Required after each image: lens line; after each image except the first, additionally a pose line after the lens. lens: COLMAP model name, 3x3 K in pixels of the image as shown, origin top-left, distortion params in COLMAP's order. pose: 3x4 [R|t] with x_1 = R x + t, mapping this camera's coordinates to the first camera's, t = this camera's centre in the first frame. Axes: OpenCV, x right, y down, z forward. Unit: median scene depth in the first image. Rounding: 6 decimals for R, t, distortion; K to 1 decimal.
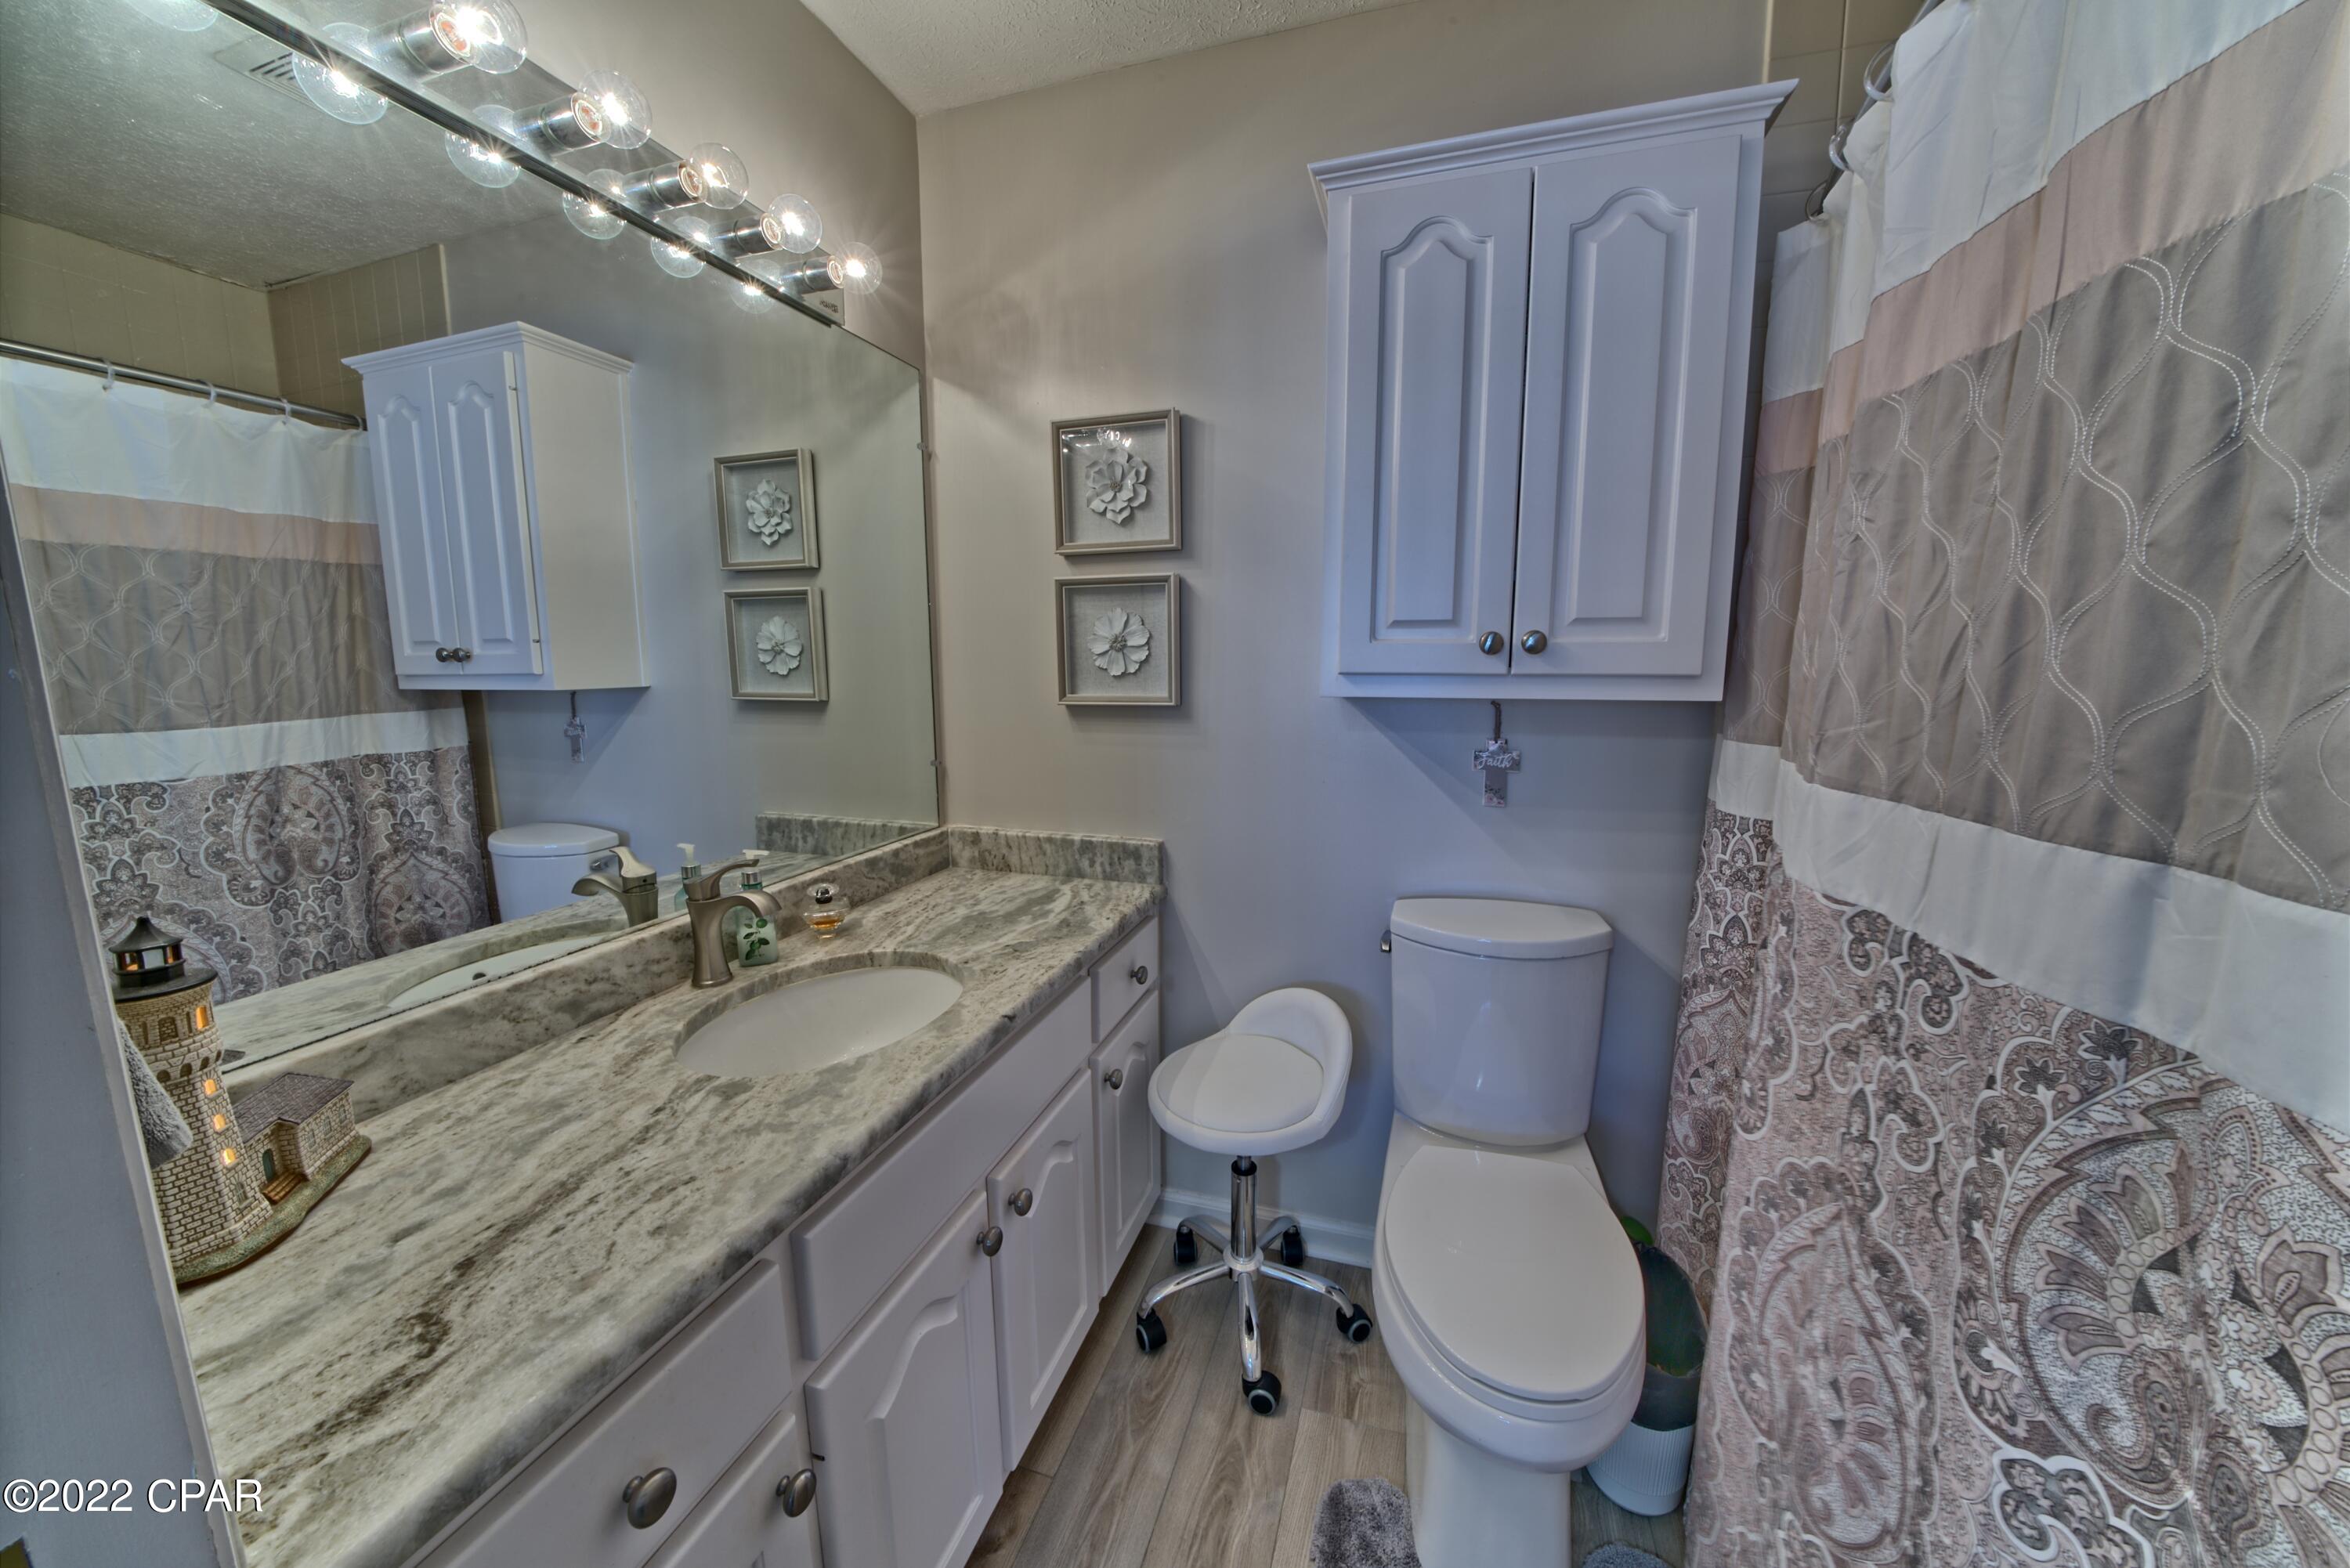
lens RADIAL K [[810.5, 0, 1176.2], [0, 810.5, 775.1], [0, 0, 1]] dist [-0.024771, 0.002265]
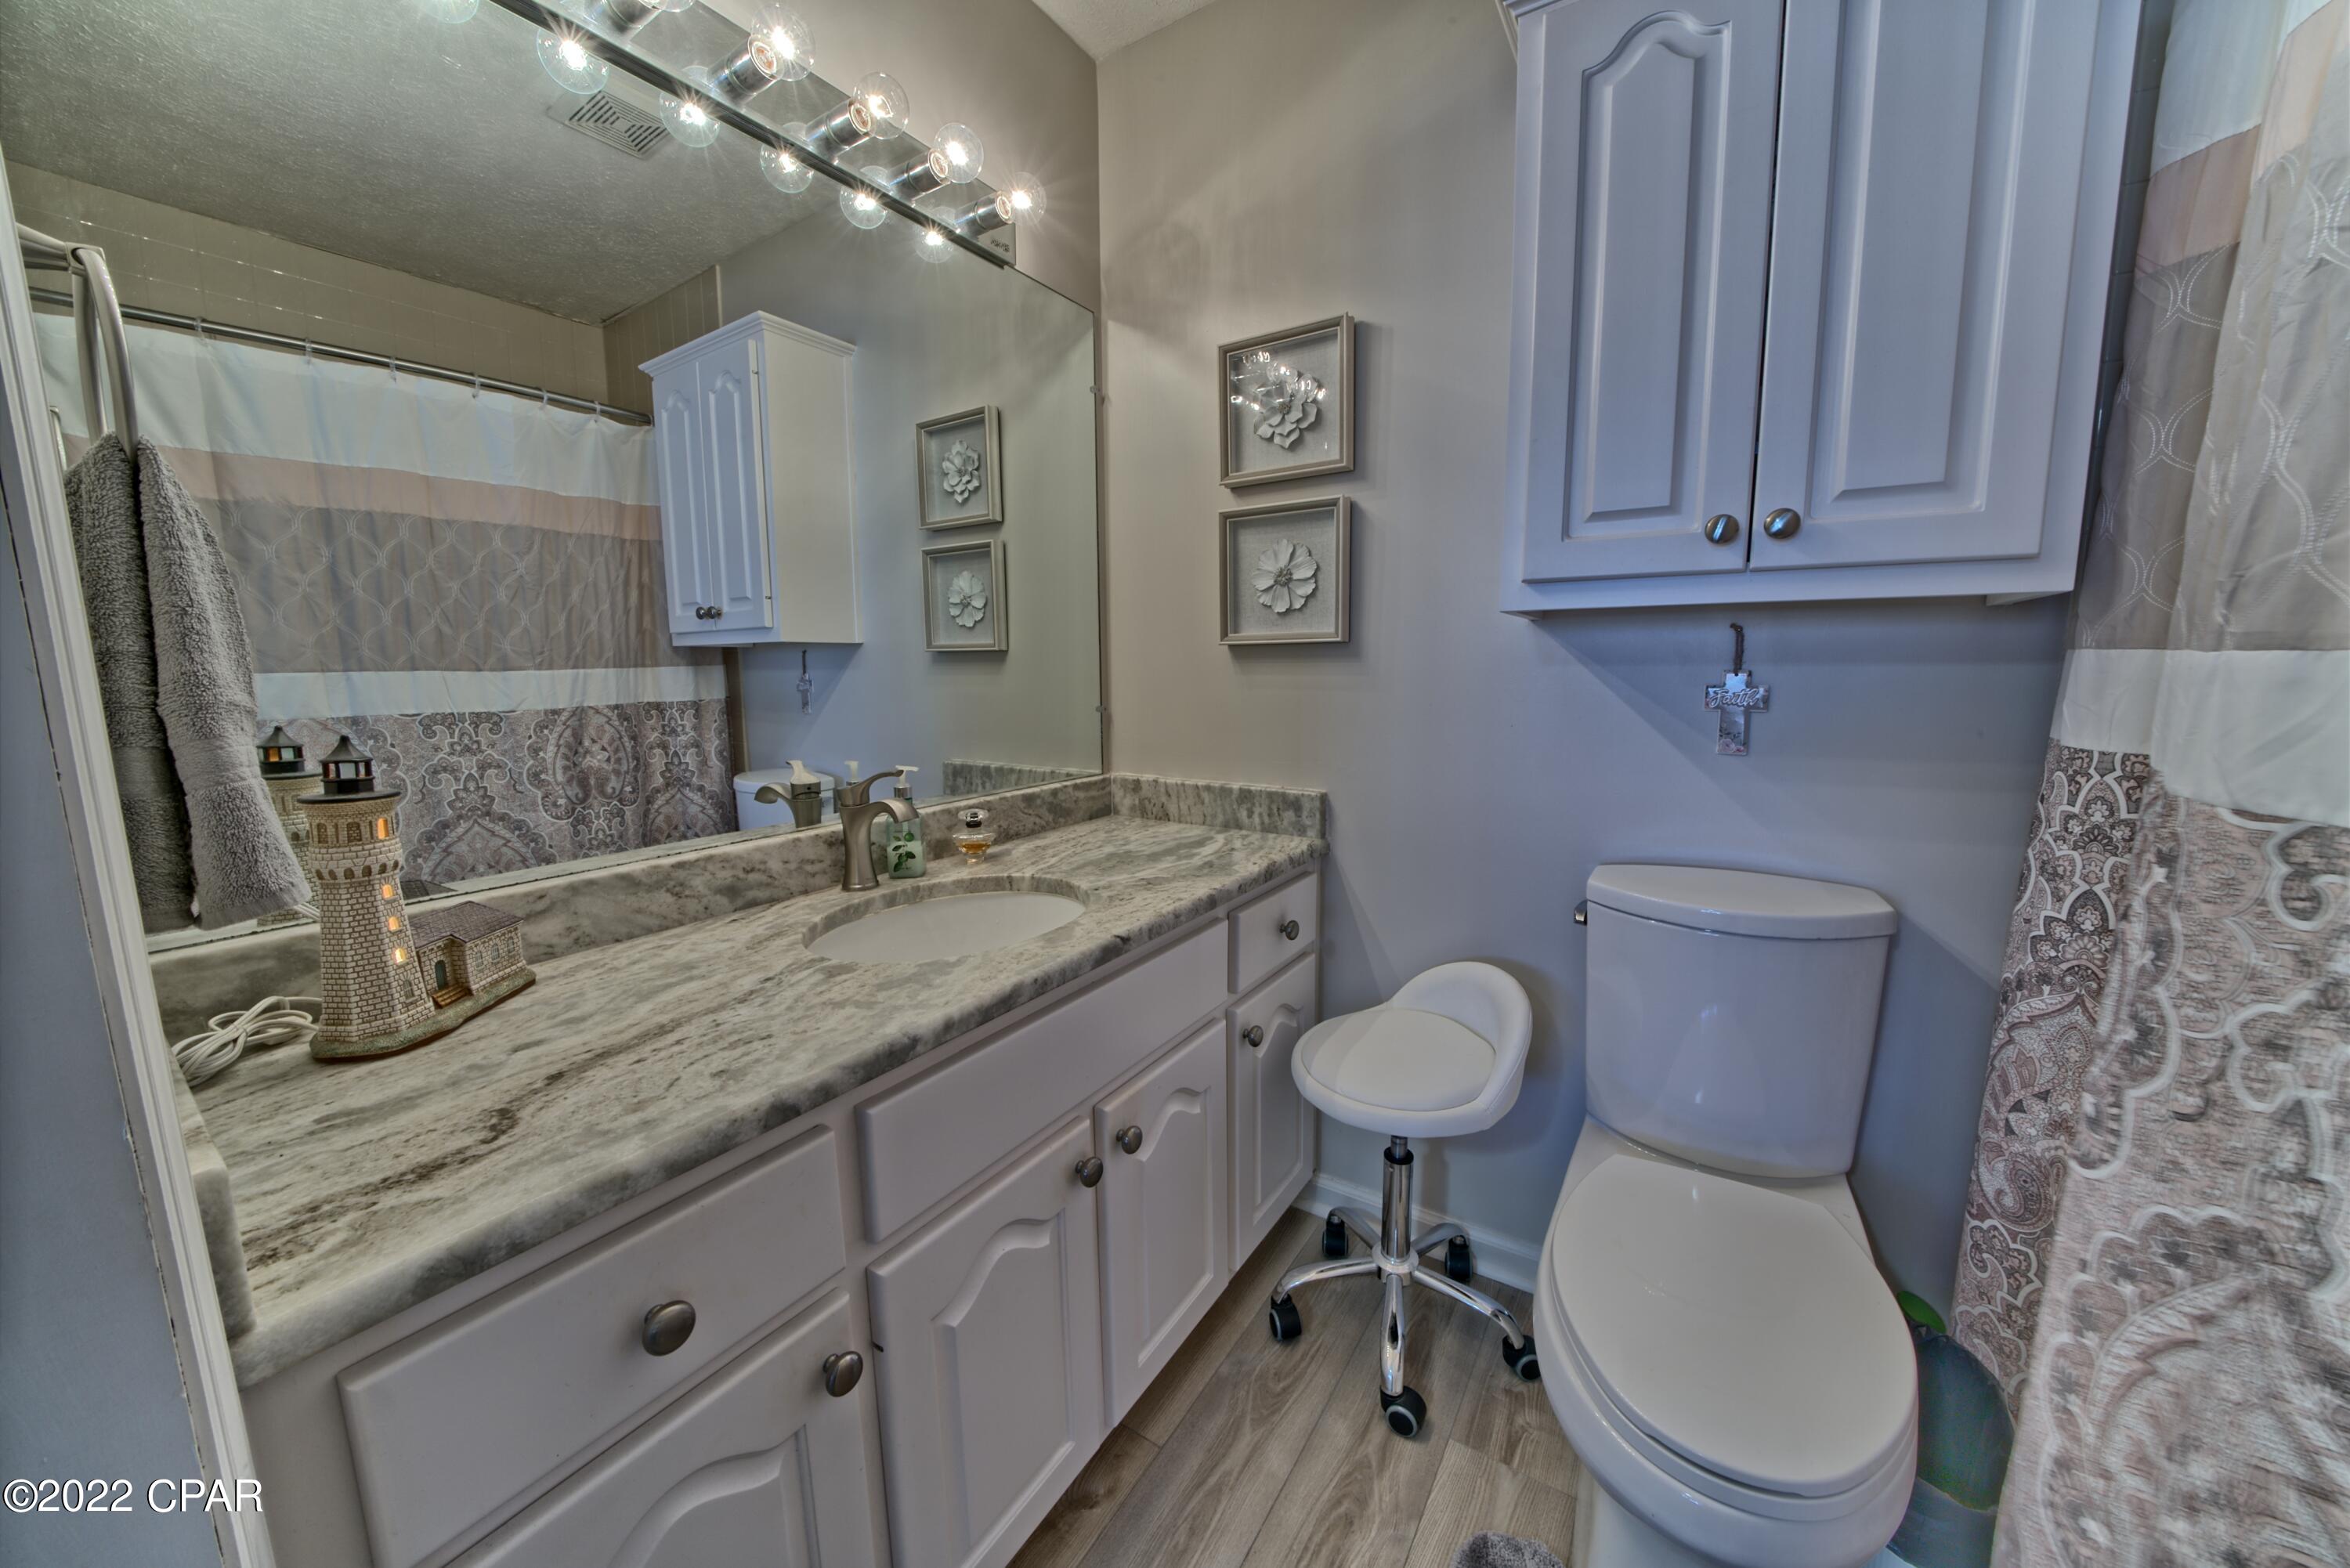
lens RADIAL K [[808.3, 0, 1177.9], [0, 808.3, 777.0], [0, 0, 1]] dist [-0.022831, -0.000586]
pose [[0.963954, 0.031473, -0.264203, 0.080362], [-0.033347, 0.999440, -0.002610, 0.092487], [0.263973, 0.011327, 0.964464, 0.090617]]
